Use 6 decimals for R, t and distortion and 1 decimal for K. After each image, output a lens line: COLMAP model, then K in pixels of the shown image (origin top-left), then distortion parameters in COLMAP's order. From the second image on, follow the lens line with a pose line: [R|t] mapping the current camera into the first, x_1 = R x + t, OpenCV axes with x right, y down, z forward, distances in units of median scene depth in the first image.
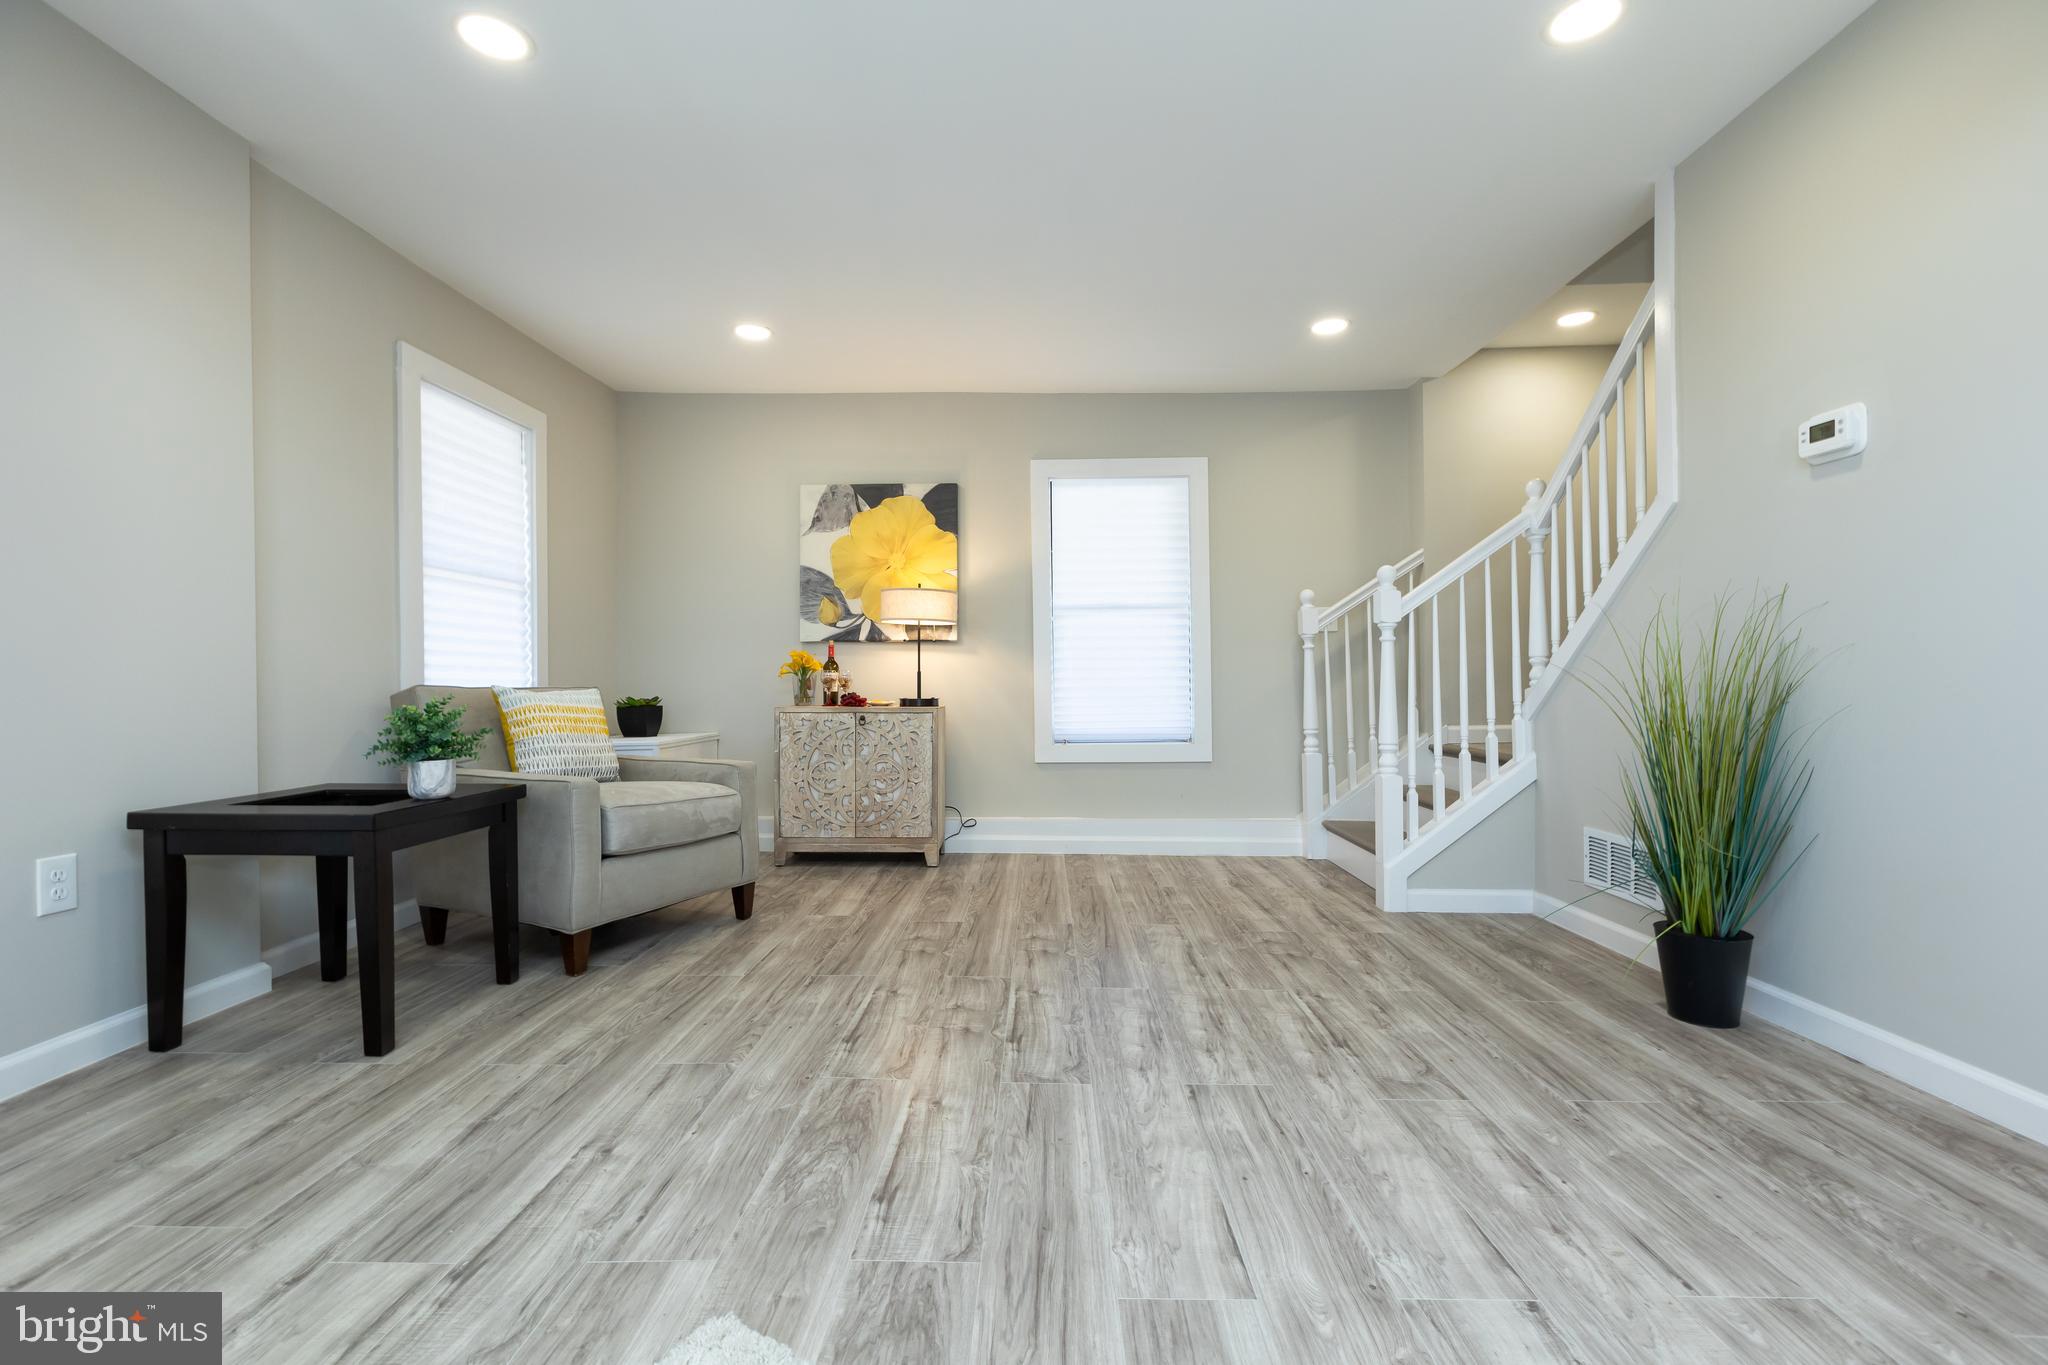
lens RADIAL K [[914.9, 0, 1015.7], [0, 914.9, 685.7], [0, 0, 1]] dist [-0.004328, -0.001315]
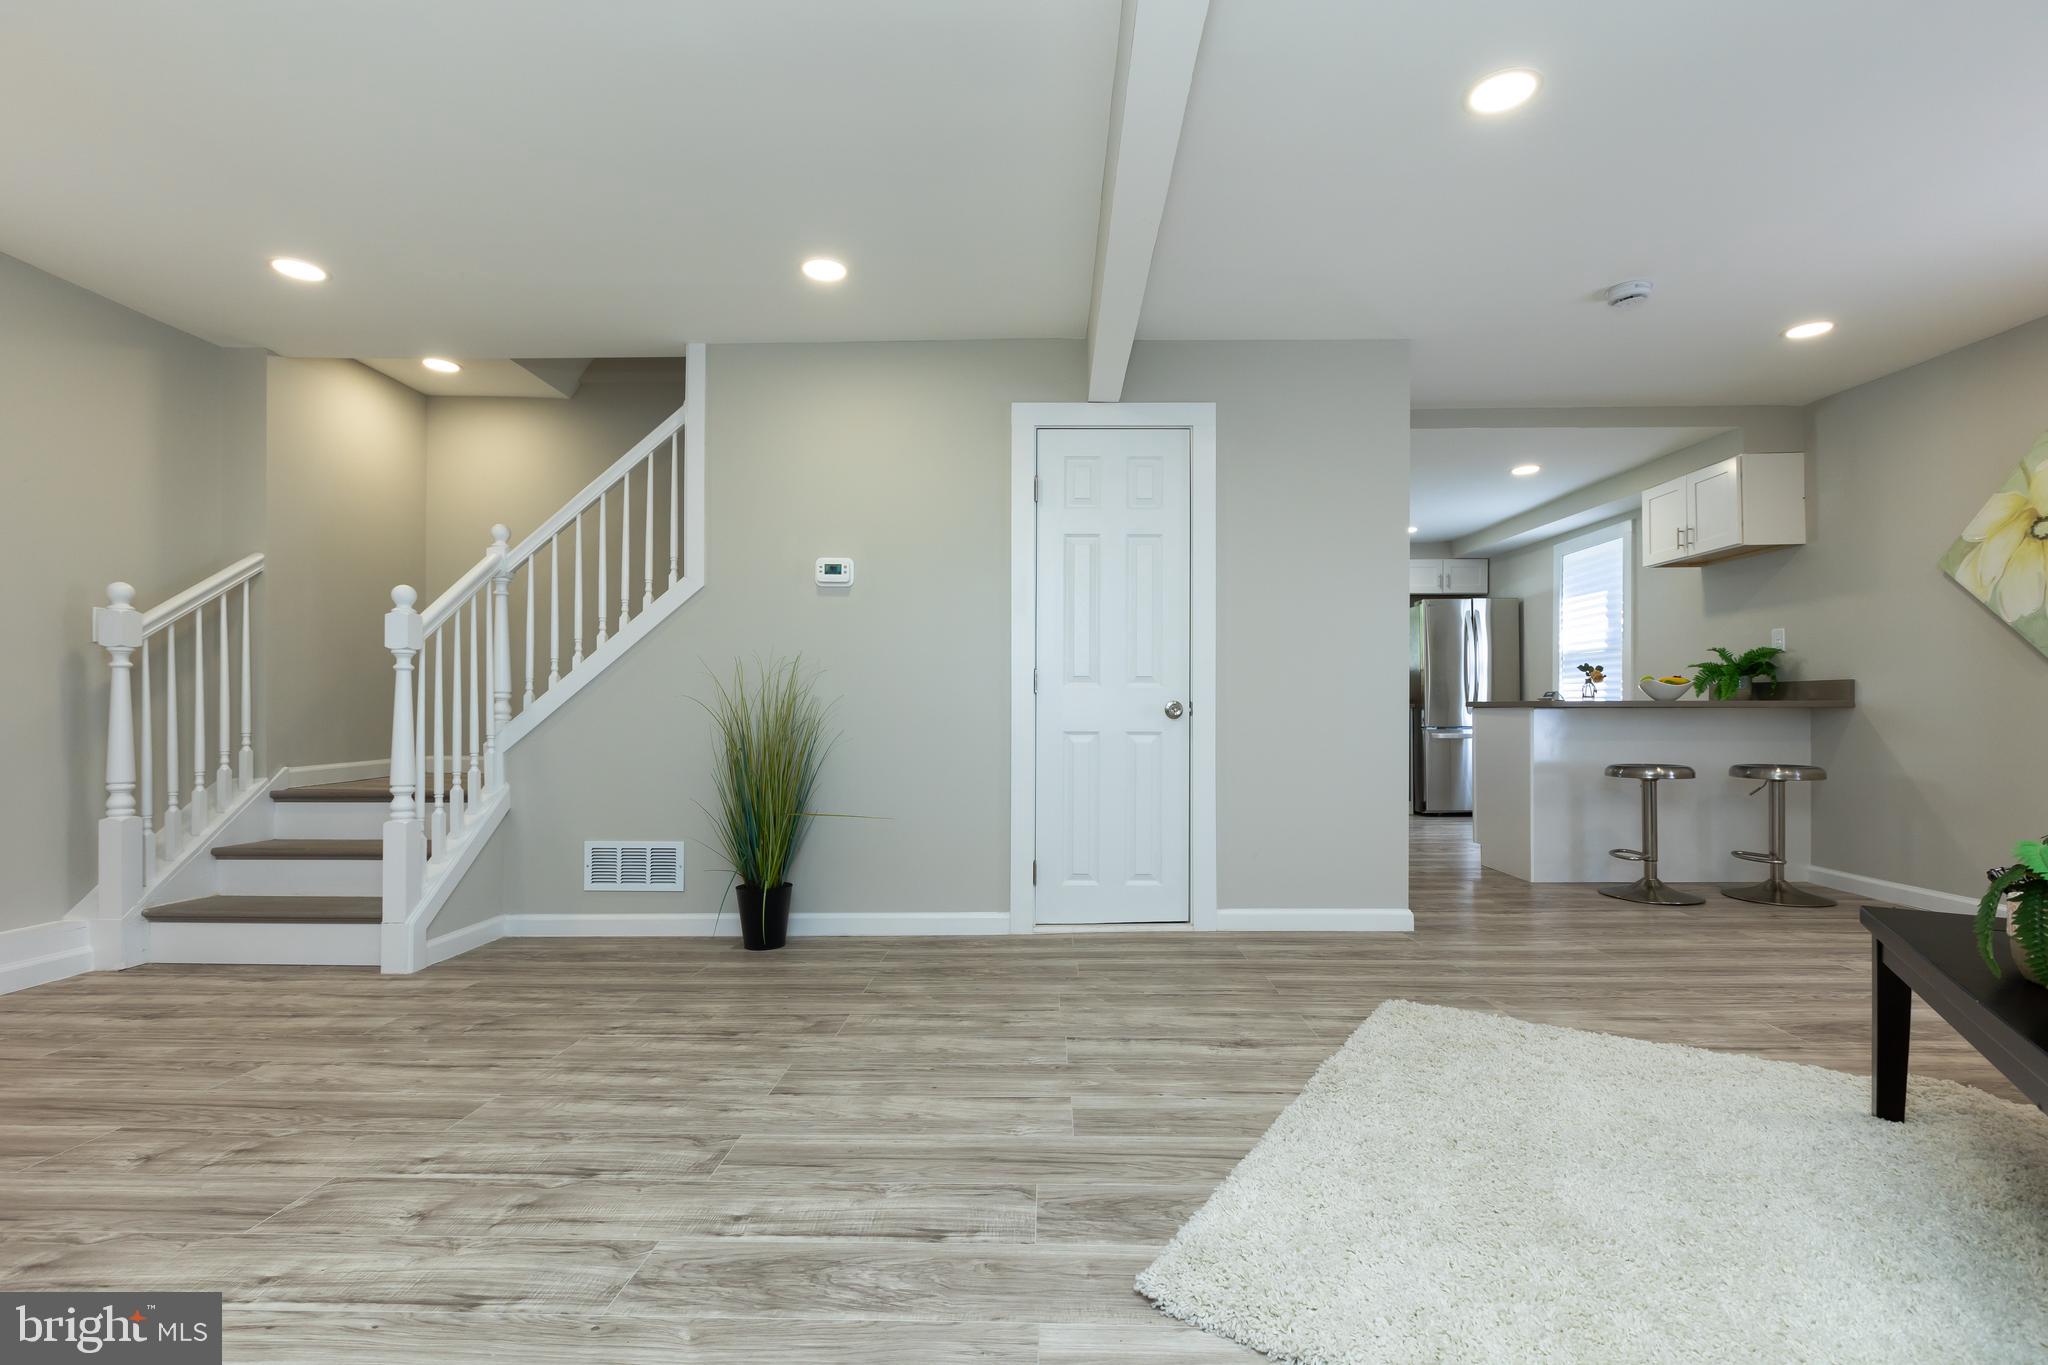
lens RADIAL K [[914.9, 0, 1049.3], [0, 914.9, 703.5], [0, 0, 1]] dist [-0.004328, -0.001315]
pose [[-0.026381, 0.016270, 0.999520, -0.625074], [0.000597, 0.999868, -0.016260, -0.001829], [-0.999652, 0.000168, -0.026388, 0.489679]]
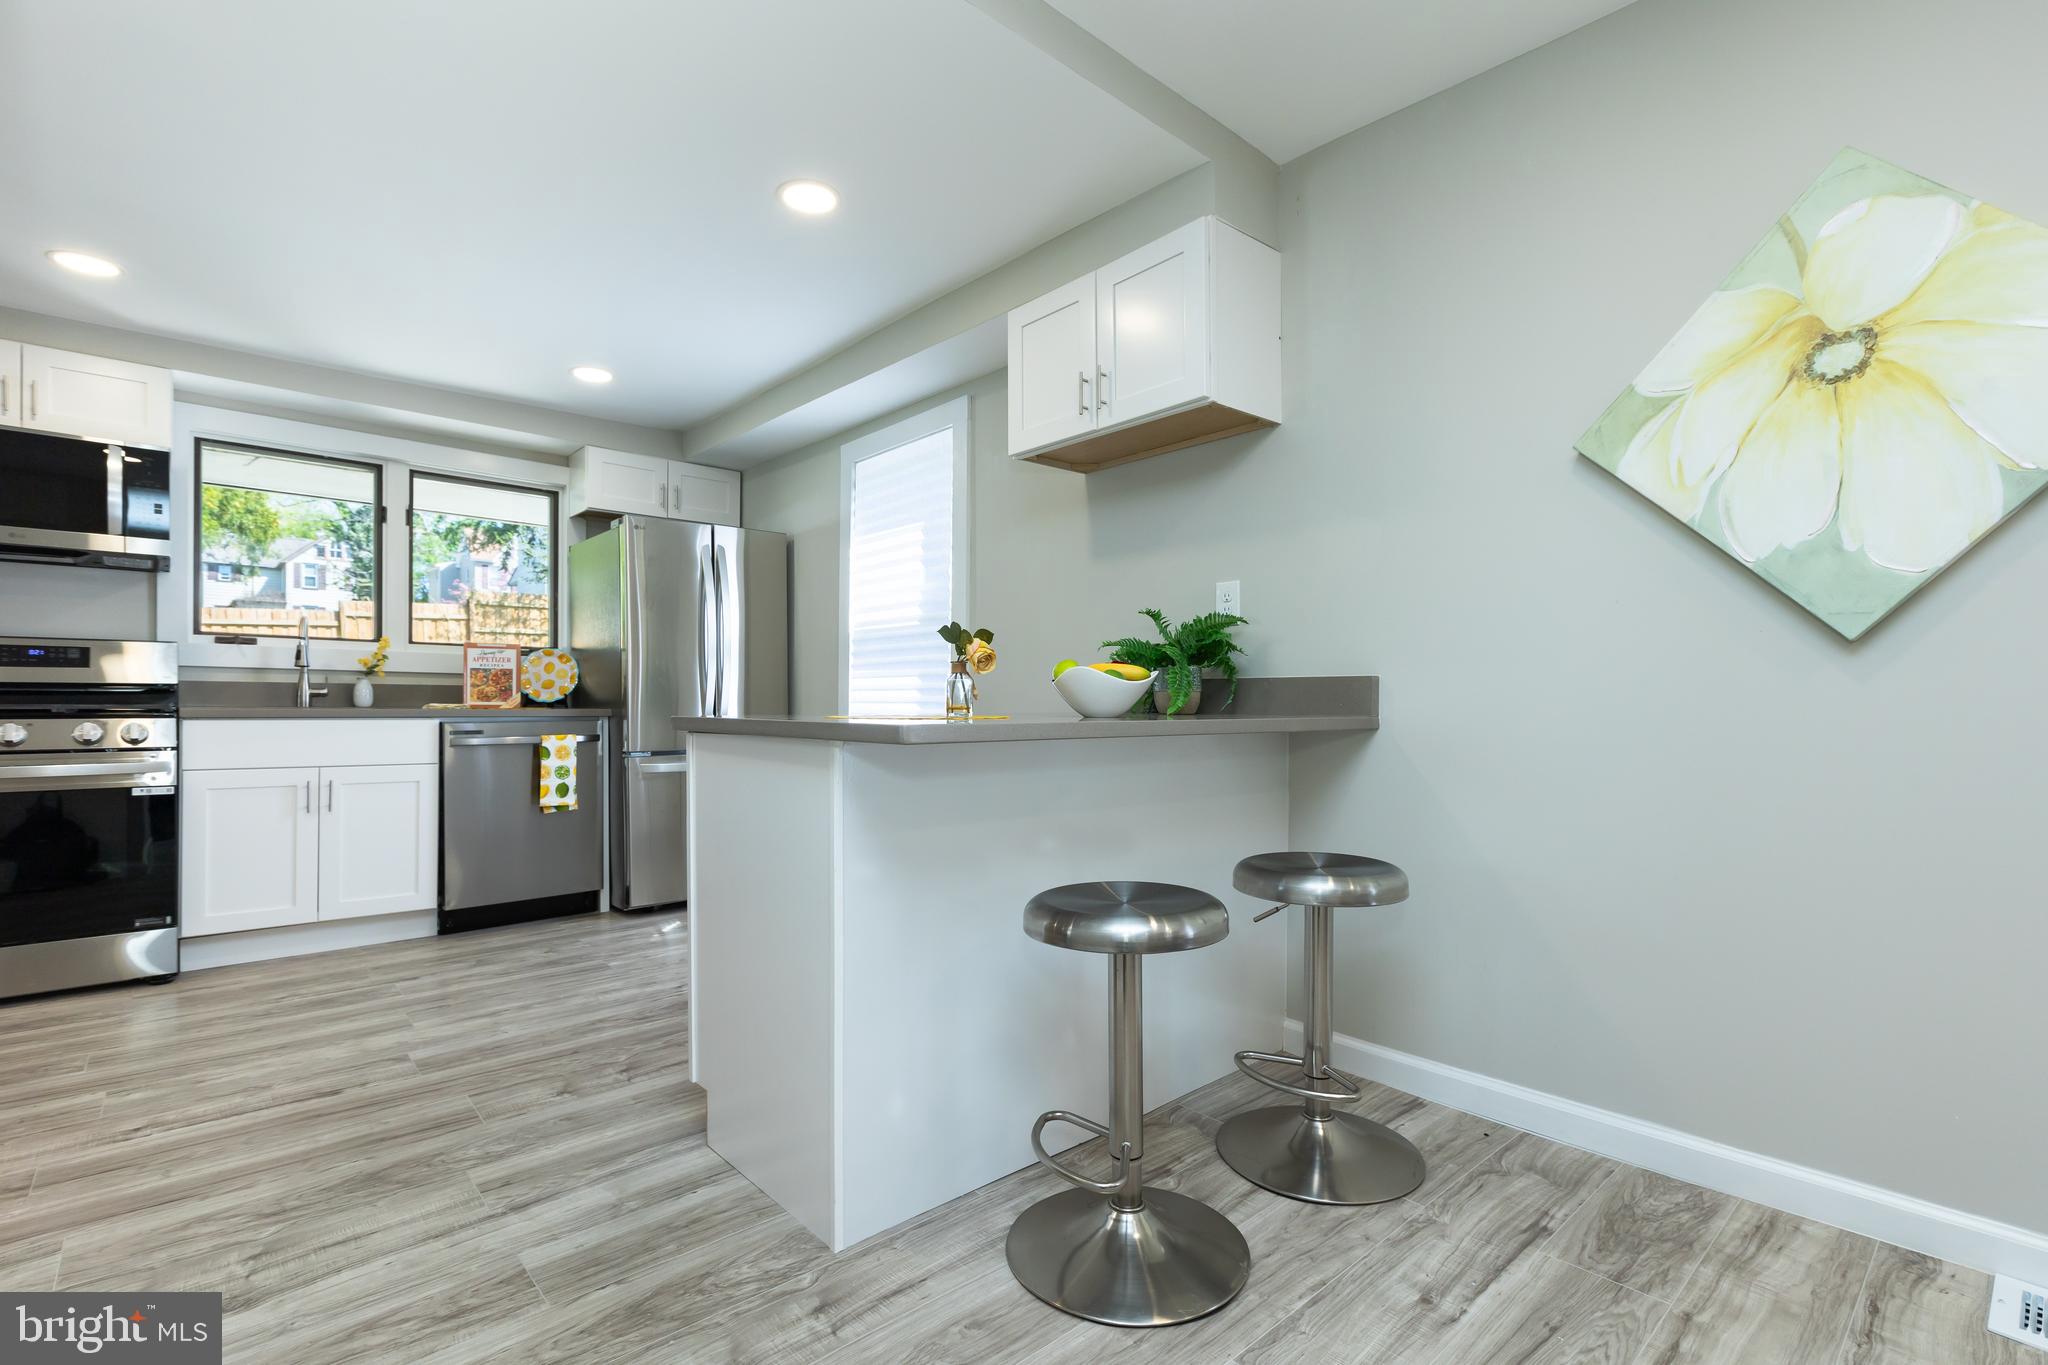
lens RADIAL K [[914.9, 0, 990.3], [0, 914.9, 703.0], [0, 0, 1]] dist [-0.004328, -0.001315]
pose [[-0.665347, 0.006631, 0.746504, 0.516424], [0.010177, 0.999948, 0.000189, -0.046953], [-0.746464, 0.007722, -0.665381, -0.118656]]
